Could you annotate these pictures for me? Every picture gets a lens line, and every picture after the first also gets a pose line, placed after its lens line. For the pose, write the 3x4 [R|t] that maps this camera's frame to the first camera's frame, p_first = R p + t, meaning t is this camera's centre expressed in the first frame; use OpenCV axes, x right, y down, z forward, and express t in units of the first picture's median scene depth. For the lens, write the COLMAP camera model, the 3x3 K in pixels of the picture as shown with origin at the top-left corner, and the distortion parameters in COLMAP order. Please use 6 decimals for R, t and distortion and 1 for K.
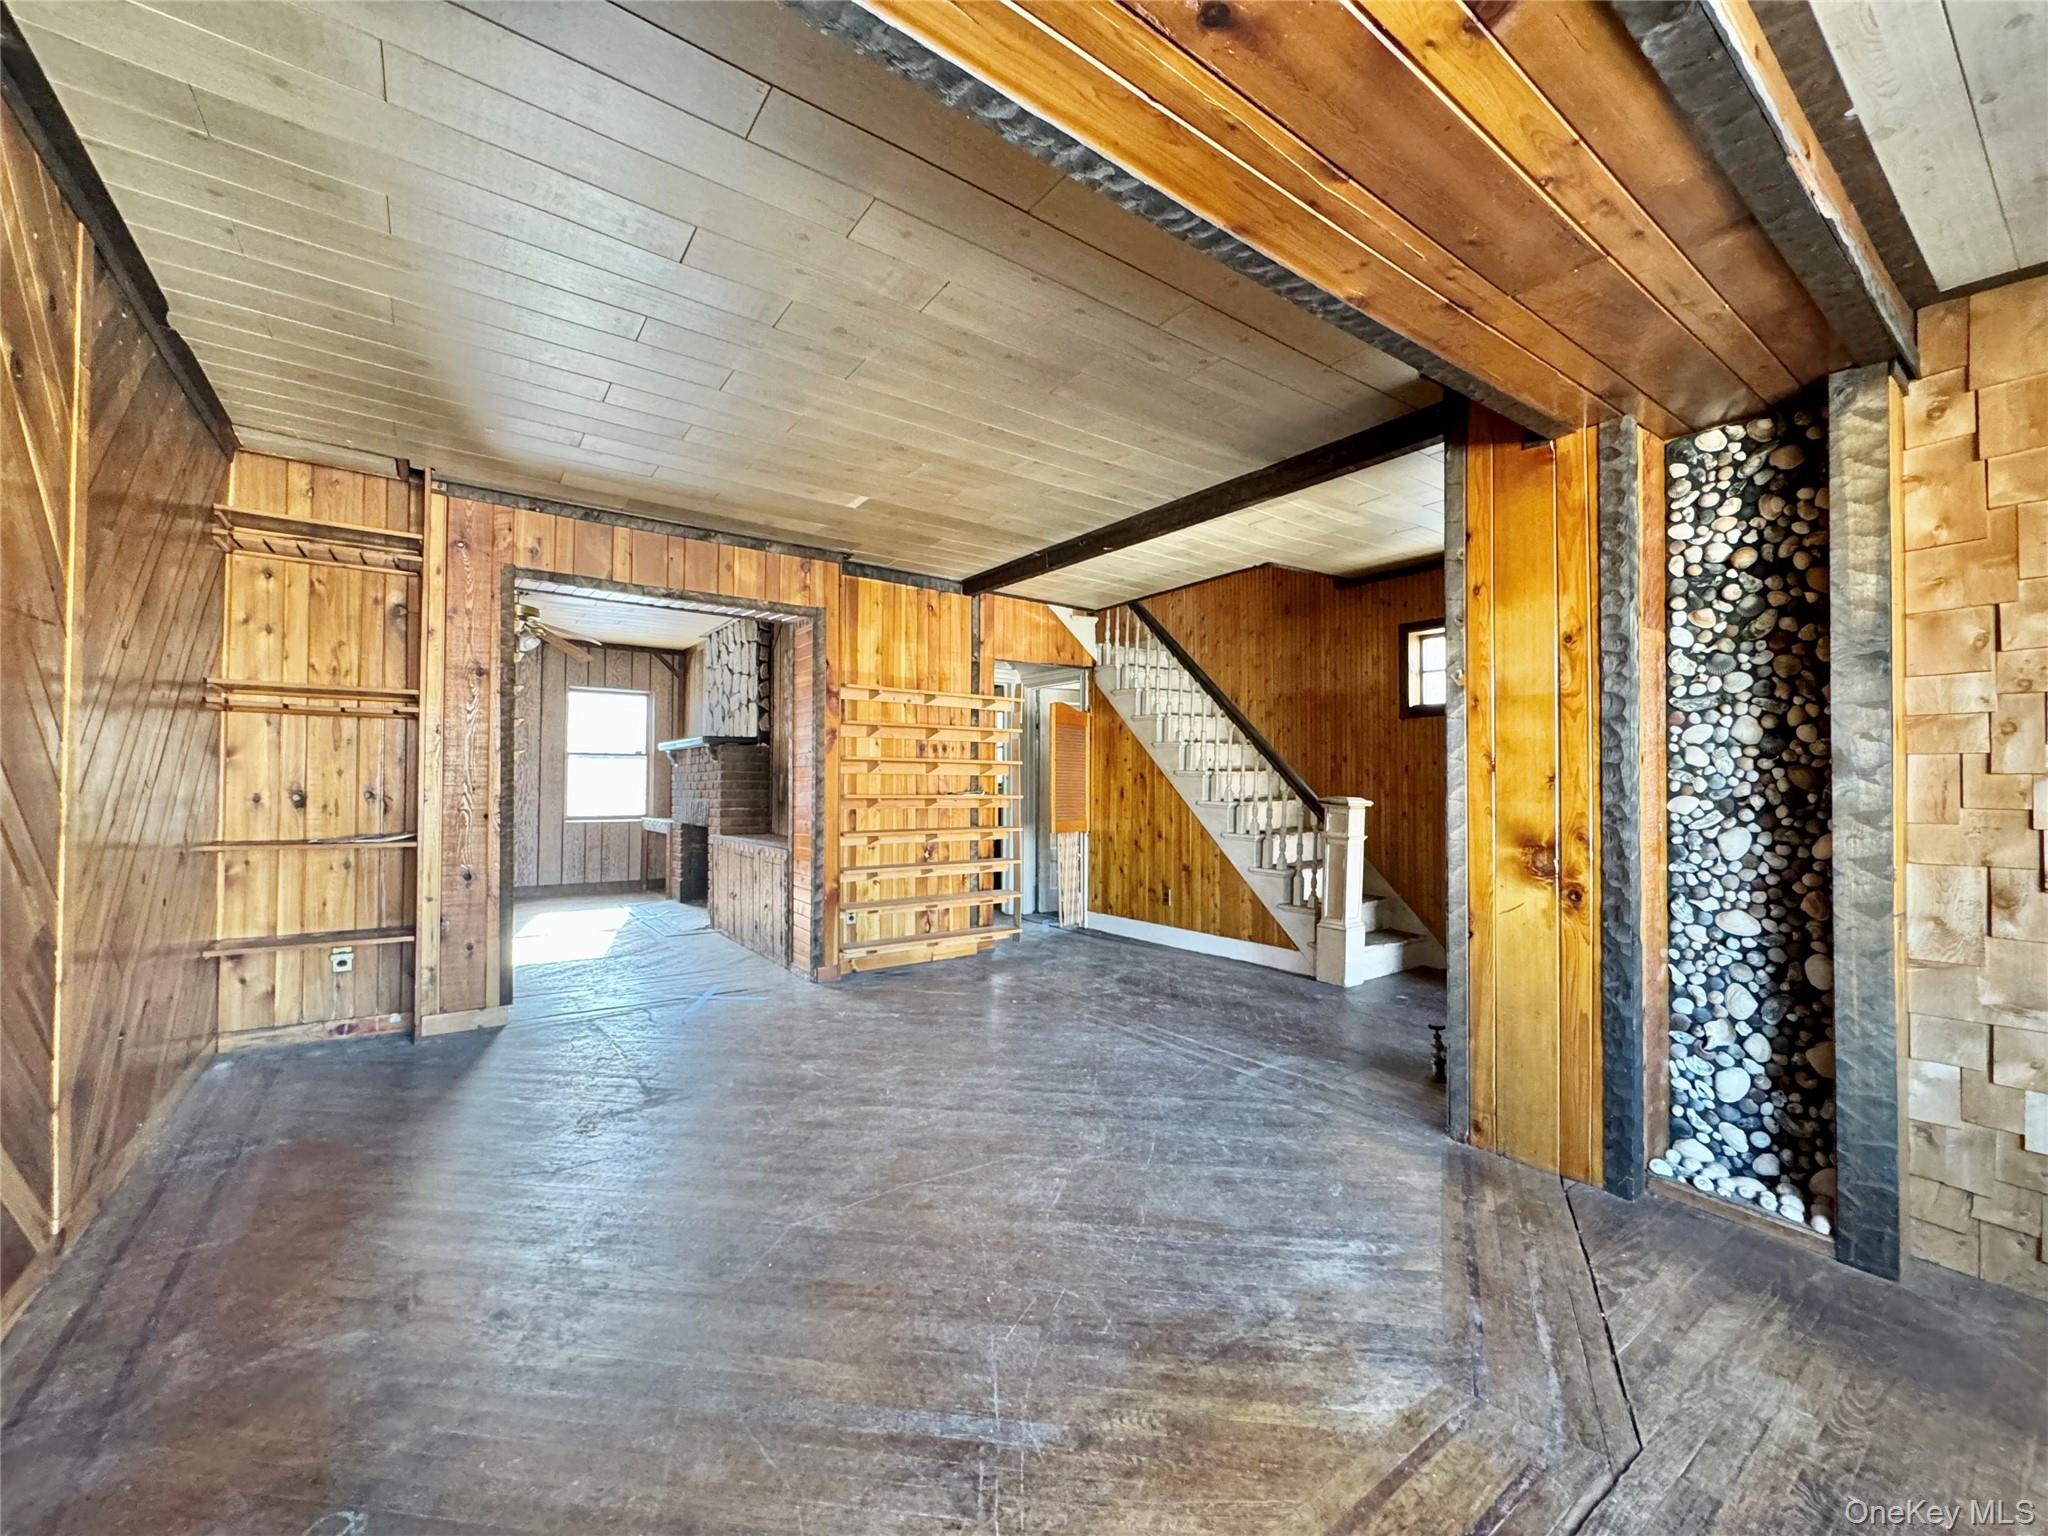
lens RADIAL K [[817.5, 0, 1022.3], [0, 817.5, 765.9], [0, 0, 1]] dist [-0.012160, 0.001941]
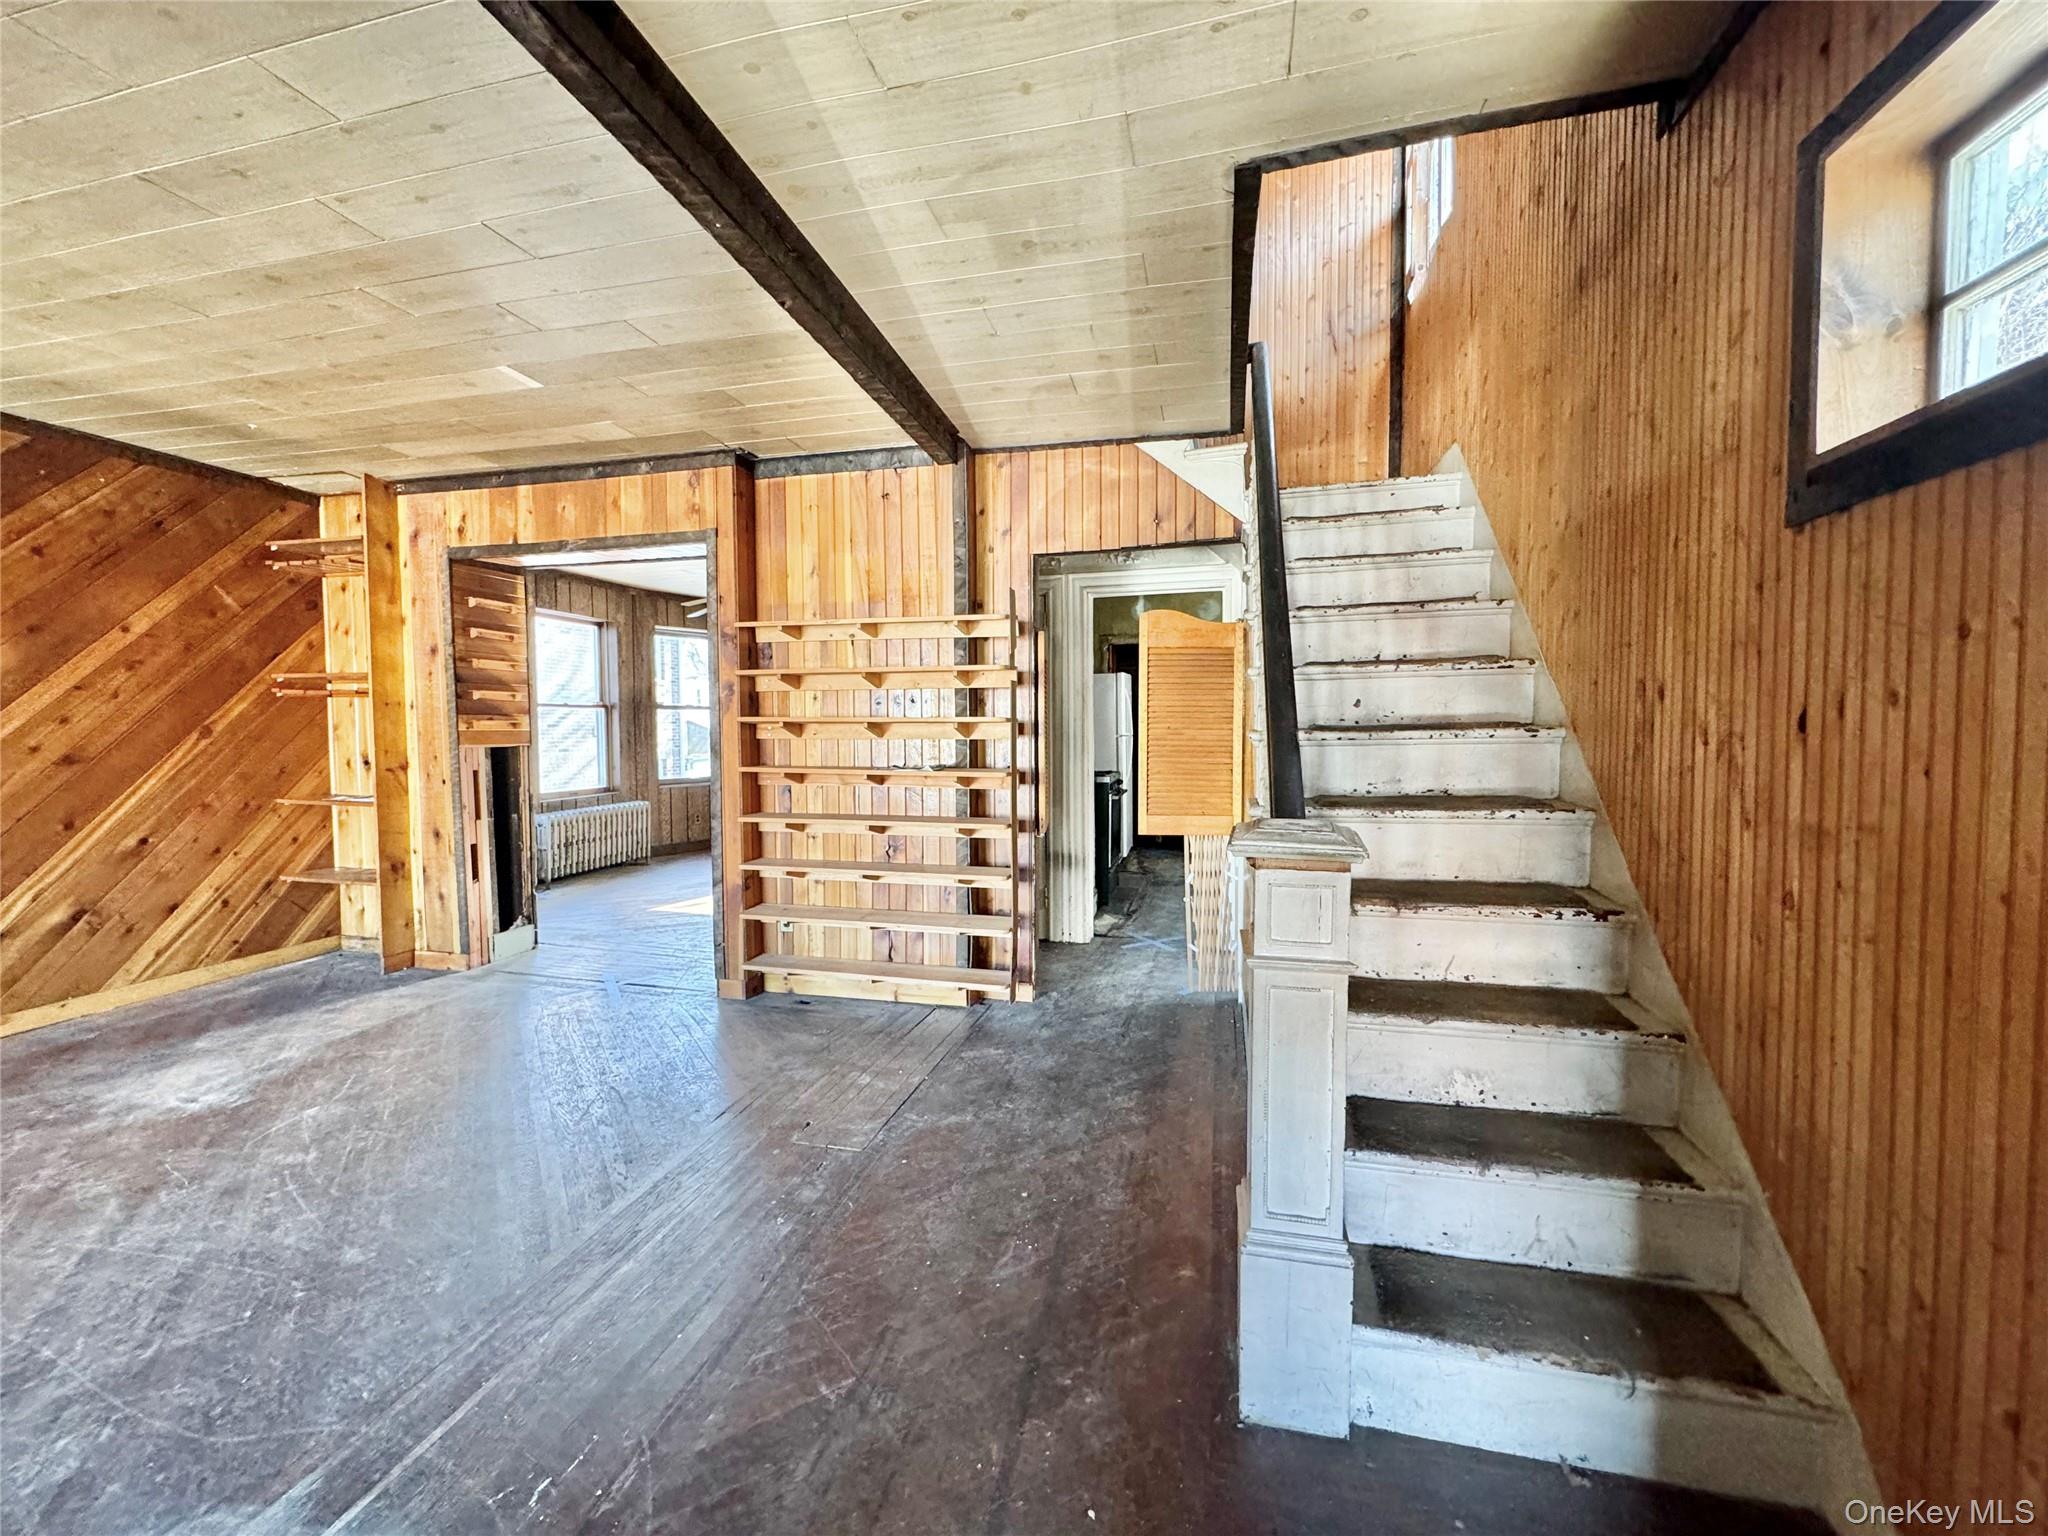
lens RADIAL K [[817.5, 0, 1019.3], [0, 817.5, 753.1], [0, 0, 1]] dist [-0.012160, 0.001941]
pose [[0.645371, 0.016850, -0.763683, 0.387008], [0.021410, 0.998965, 0.040135, -0.002602], [0.763569, -0.042253, 0.644343, 0.505678]]
